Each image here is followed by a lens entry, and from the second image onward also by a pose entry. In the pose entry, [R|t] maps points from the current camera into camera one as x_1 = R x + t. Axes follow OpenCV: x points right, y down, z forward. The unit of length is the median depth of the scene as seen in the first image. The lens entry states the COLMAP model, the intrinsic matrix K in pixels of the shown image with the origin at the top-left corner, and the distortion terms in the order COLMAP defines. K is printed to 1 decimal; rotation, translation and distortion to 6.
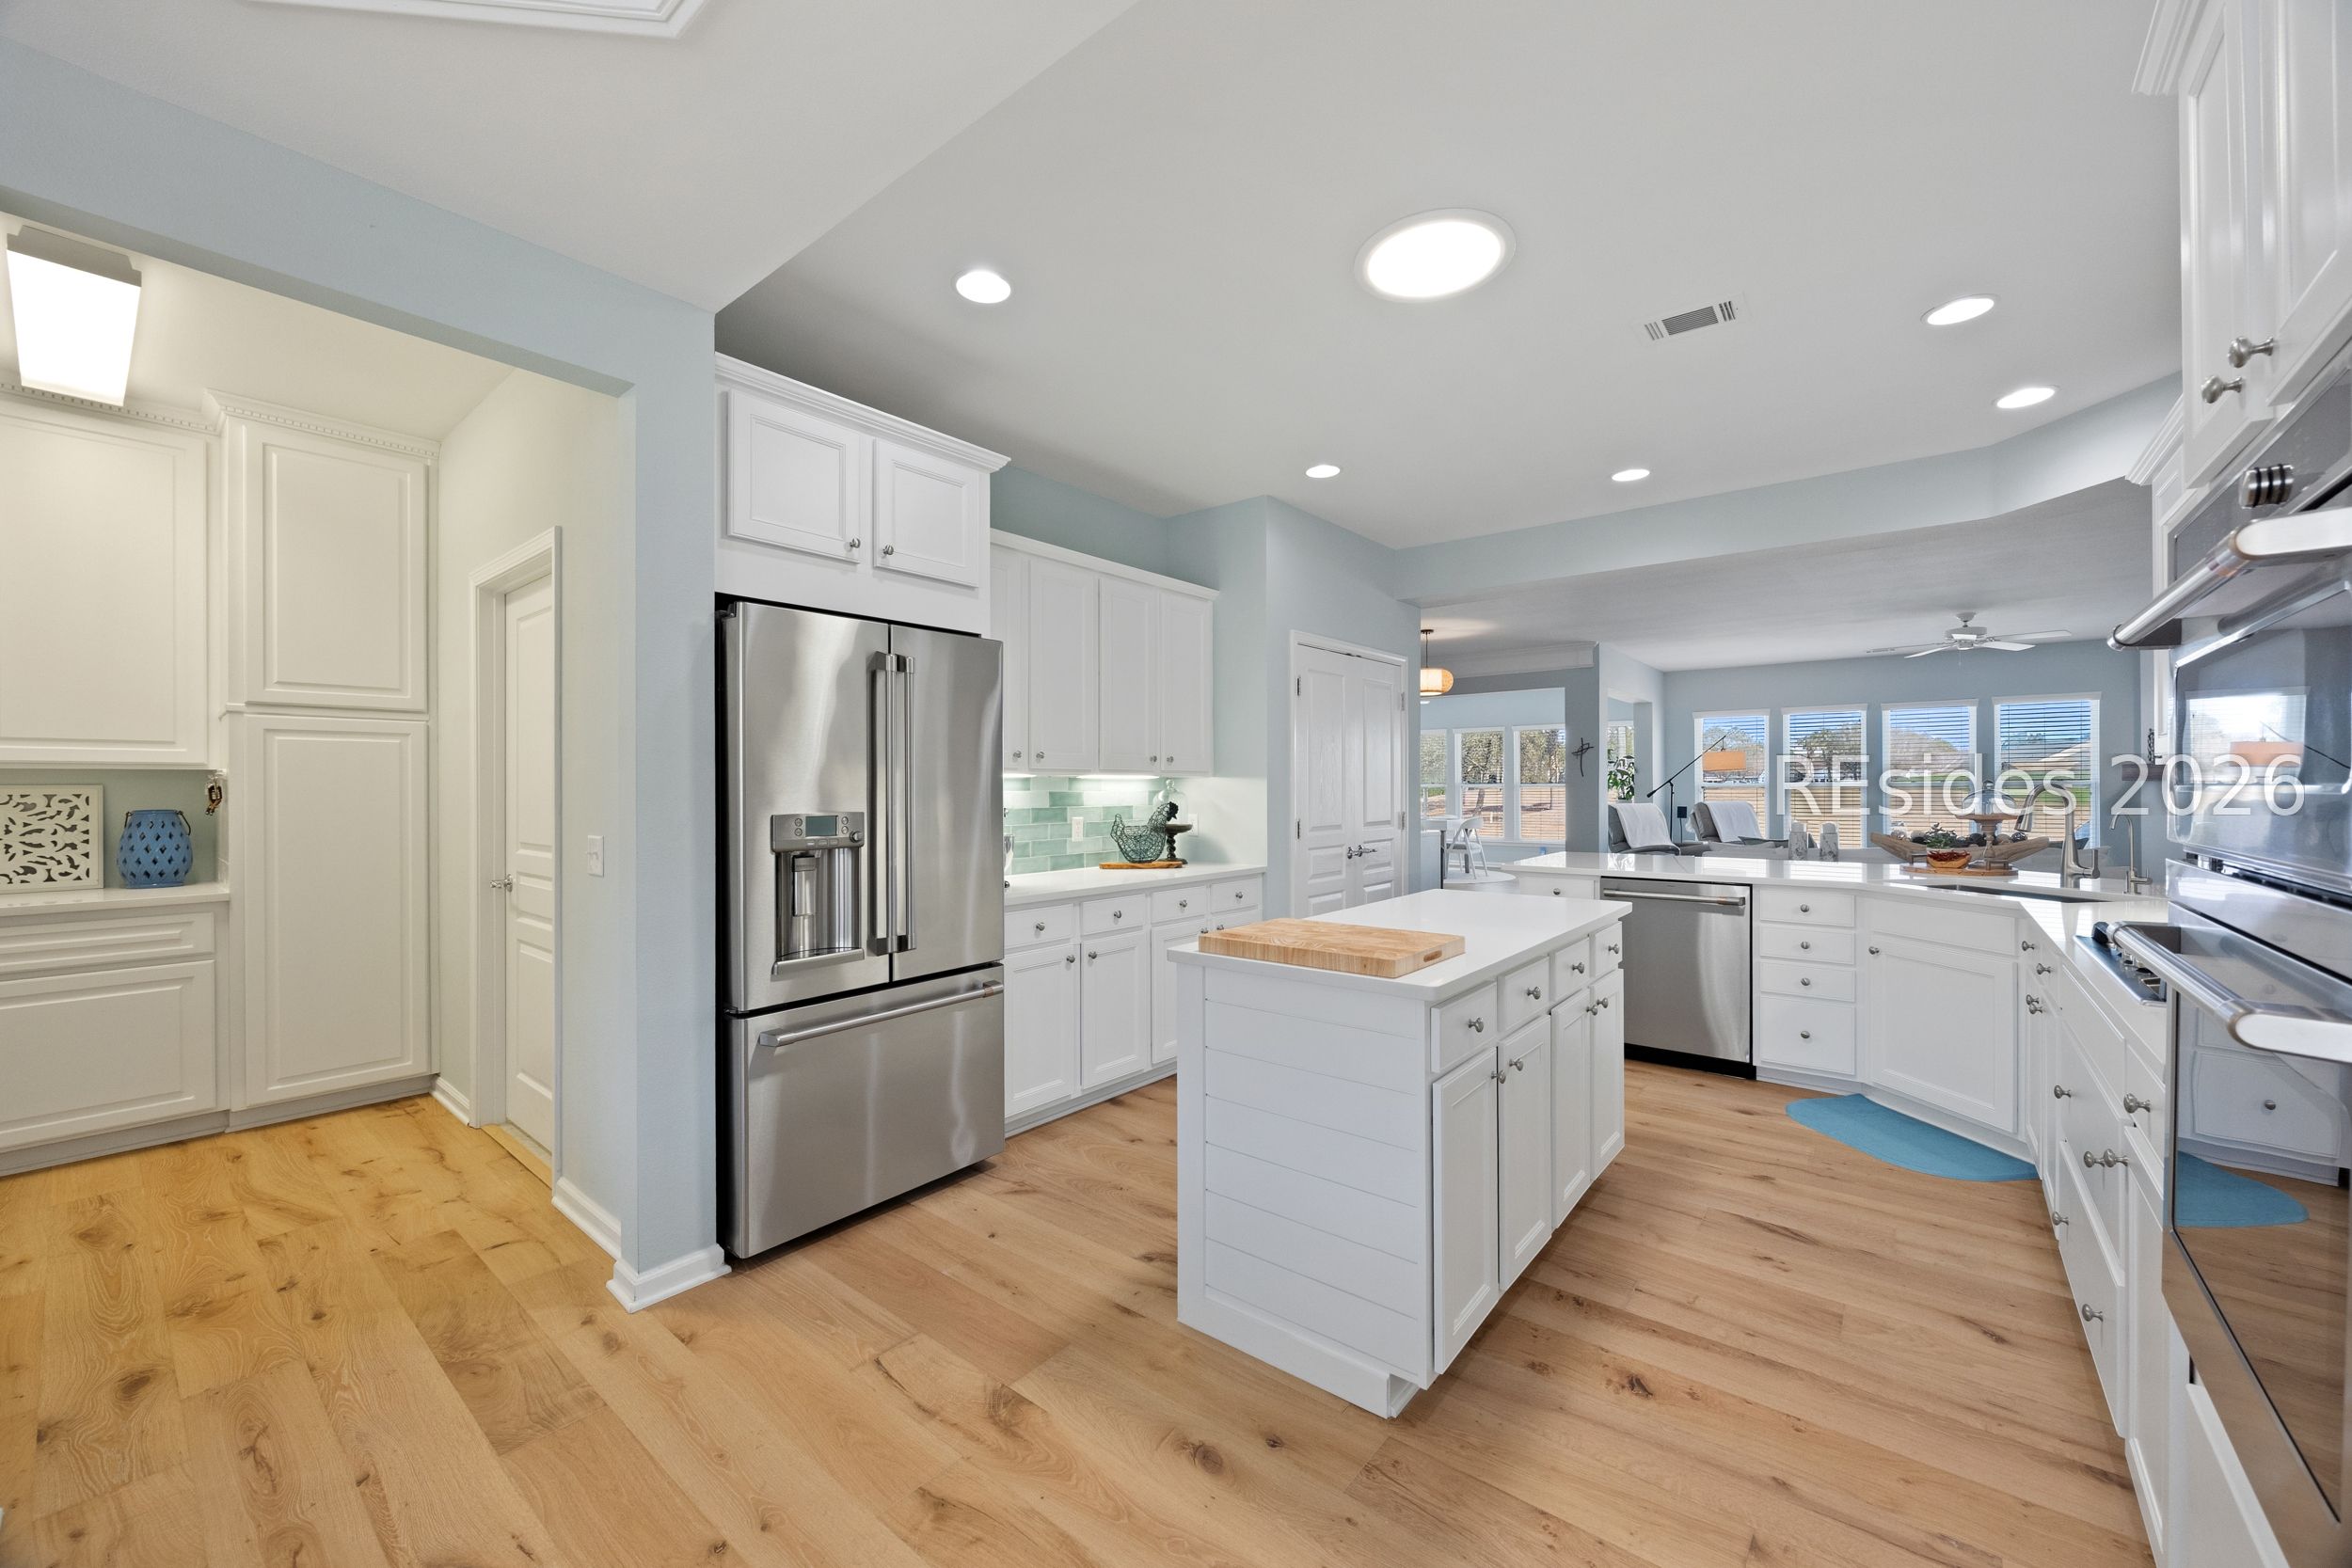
lens RADIAL K [[905.3, 0, 1176.9], [0, 905.3, 792.2], [0, 0, 1]] dist [-0.003238, 0.000044]
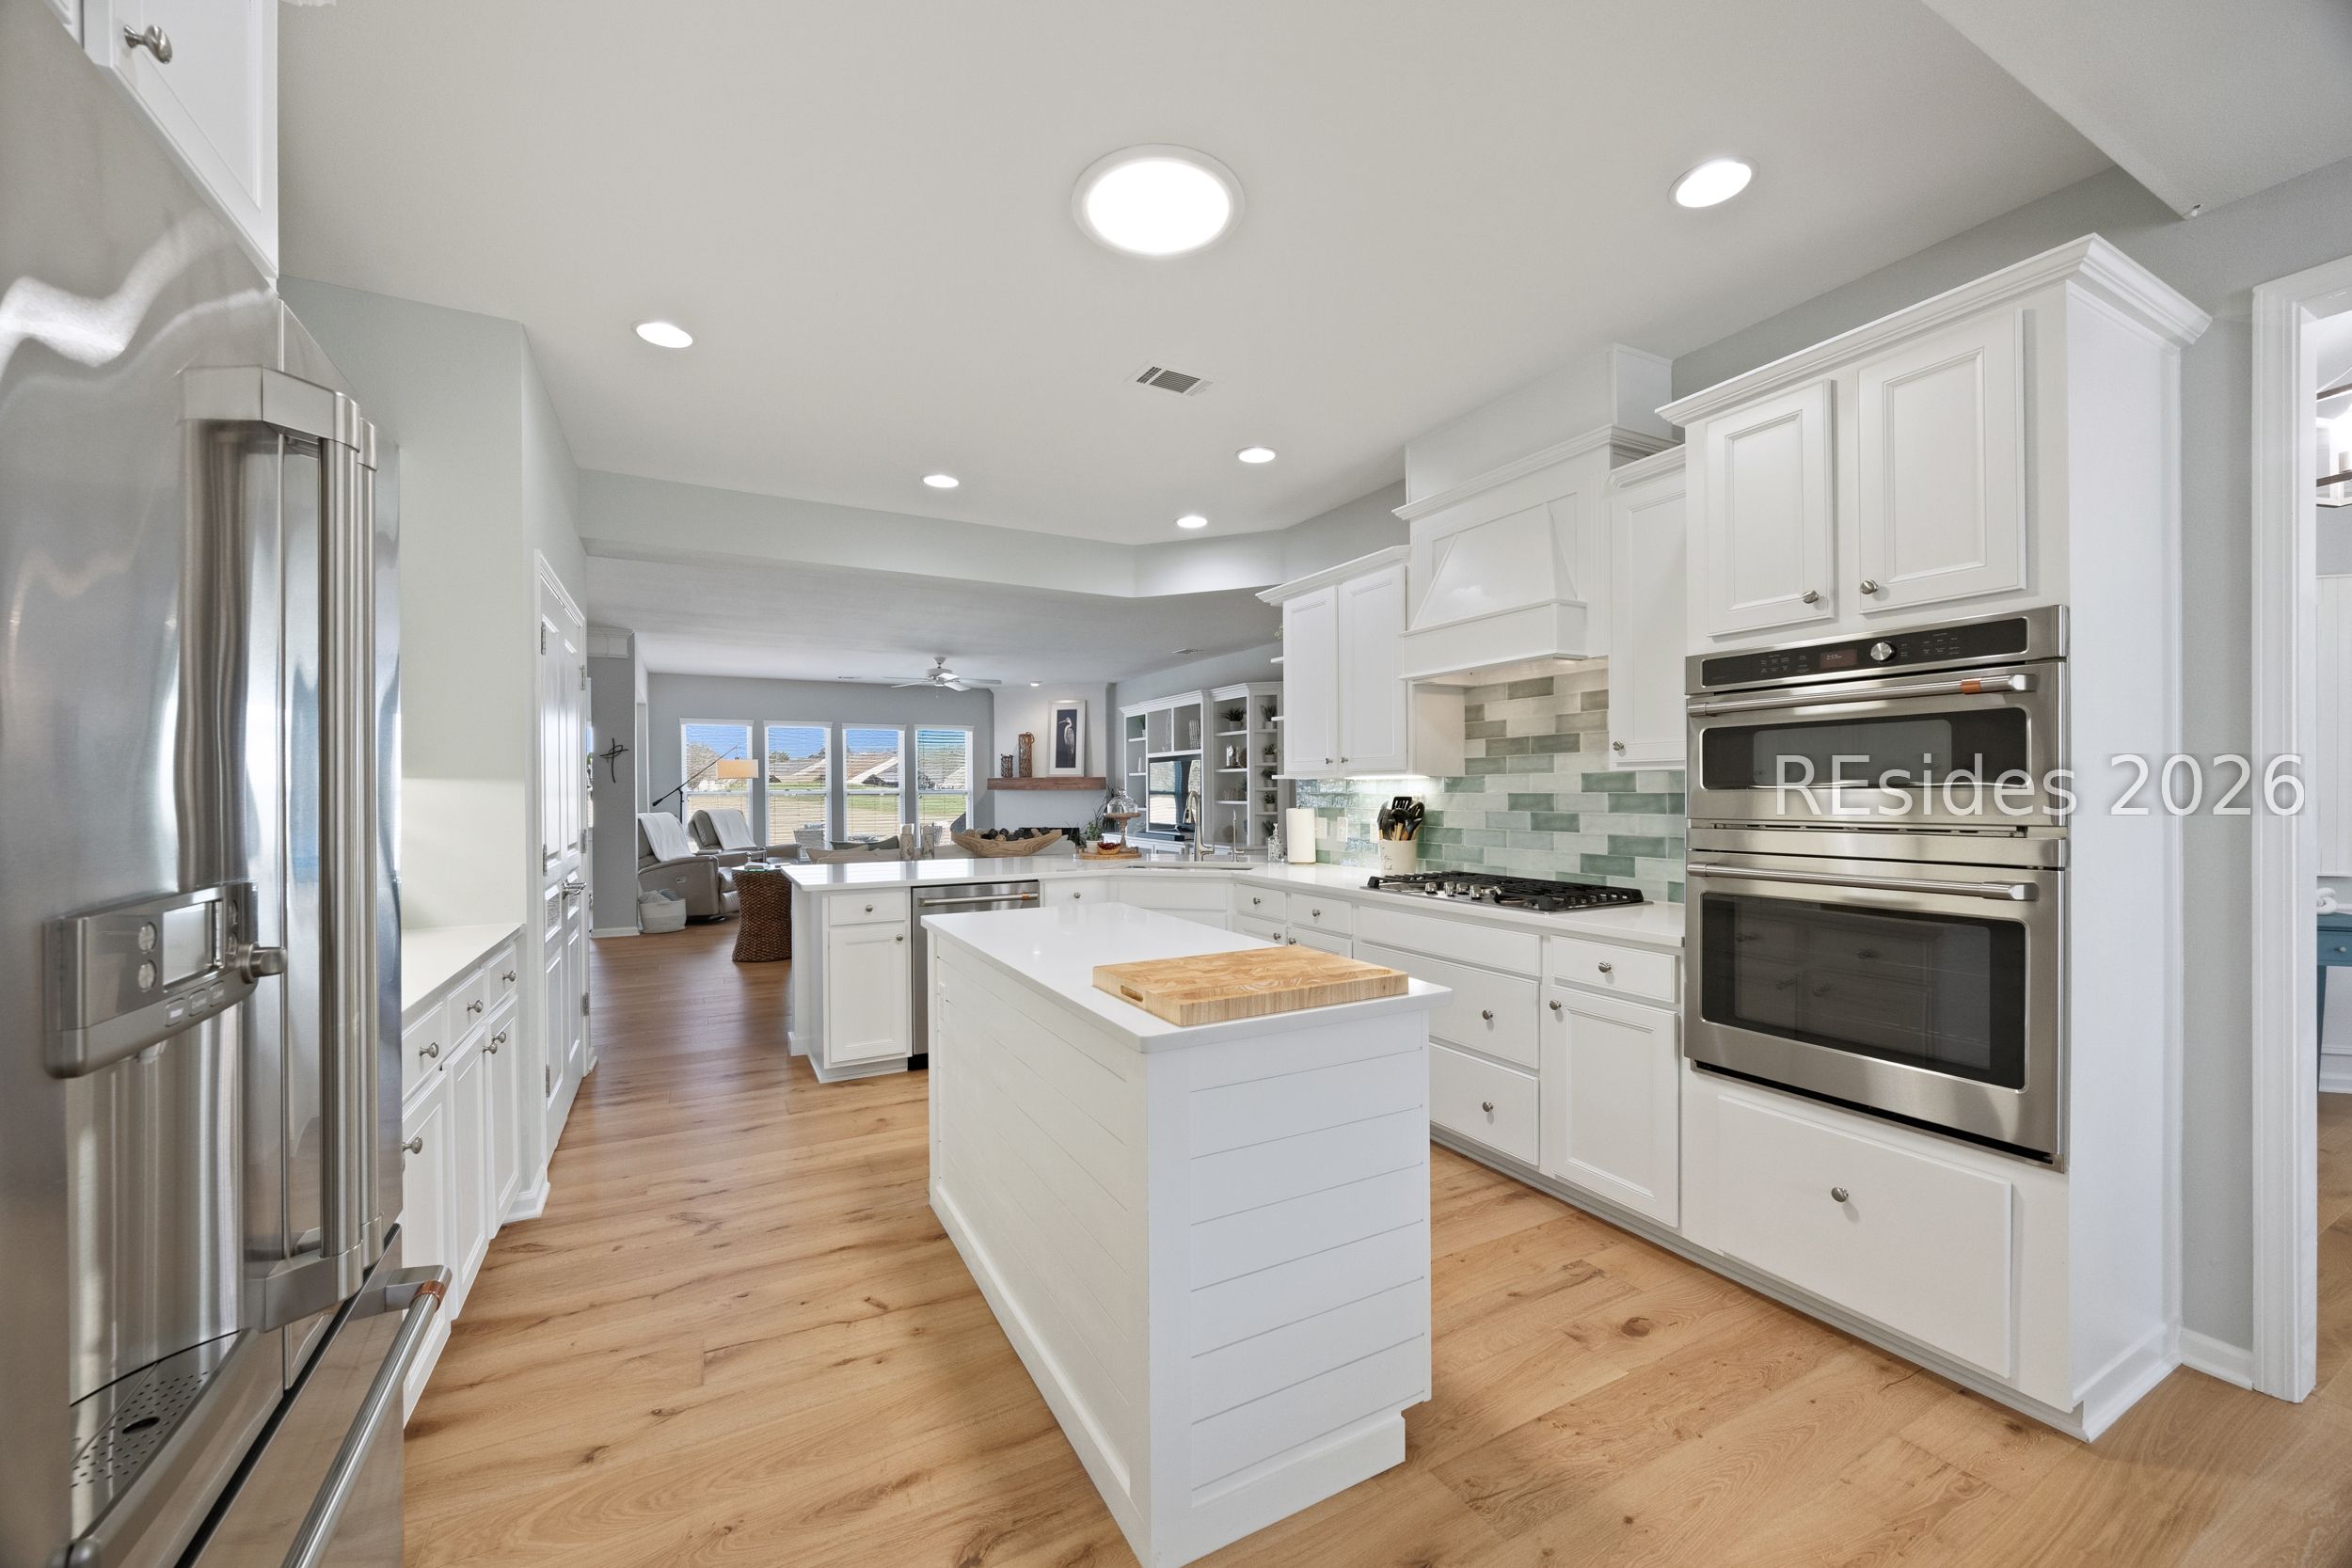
lens RADIAL K [[905.3, 0, 1176.9], [0, 905.3, 792.2], [0, 0, 1]] dist [-0.003238, 0.000044]
pose [[0.381833, 0.001039, 0.924231, -0.345019], [0.007737, 0.999961, -0.004321, -0.001119], [-0.924199, 0.008801, 0.381809, 0.402547]]
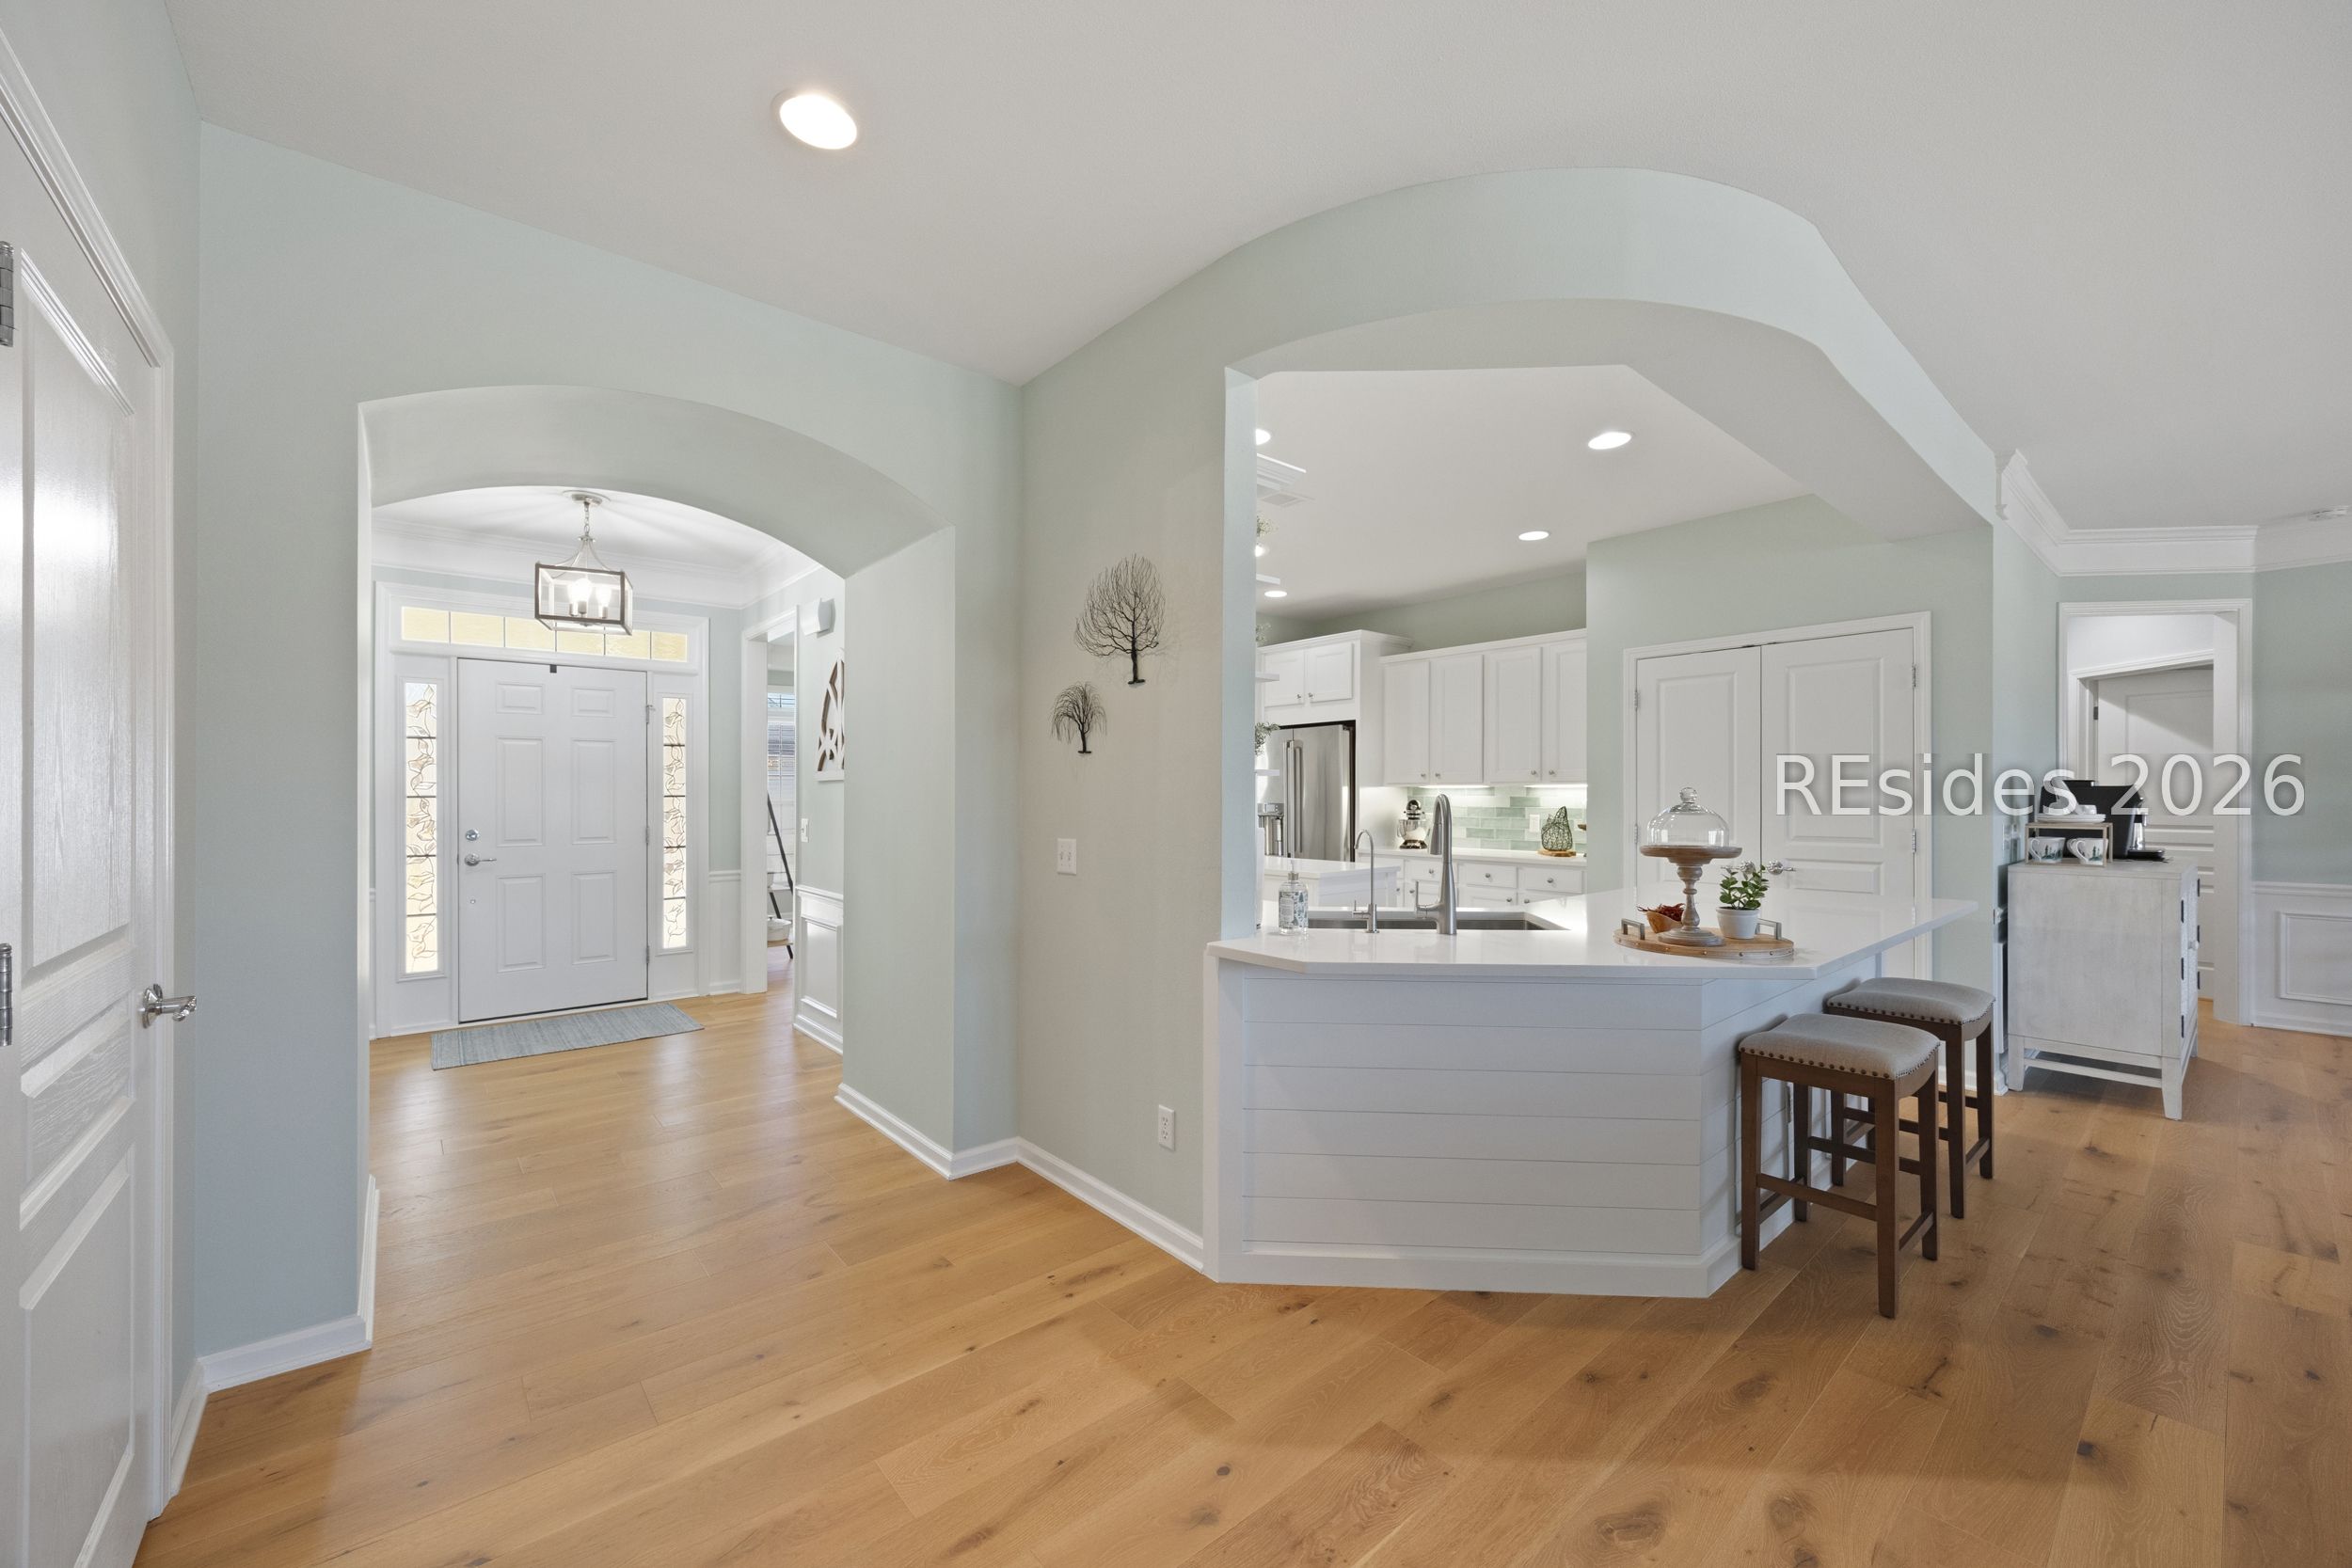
lens RADIAL K [[905.3, 0, 1176.9], [0, 905.3, 792.2], [0, 0, 1]] dist [-0.003238, 0.000044]
pose [[-0.181534, 0.003167, -0.983380, 1.535718], [-0.000407, 0.999994, 0.003295, -0.013781], [0.983385, 0.000998, -0.181532, 0.796539]]
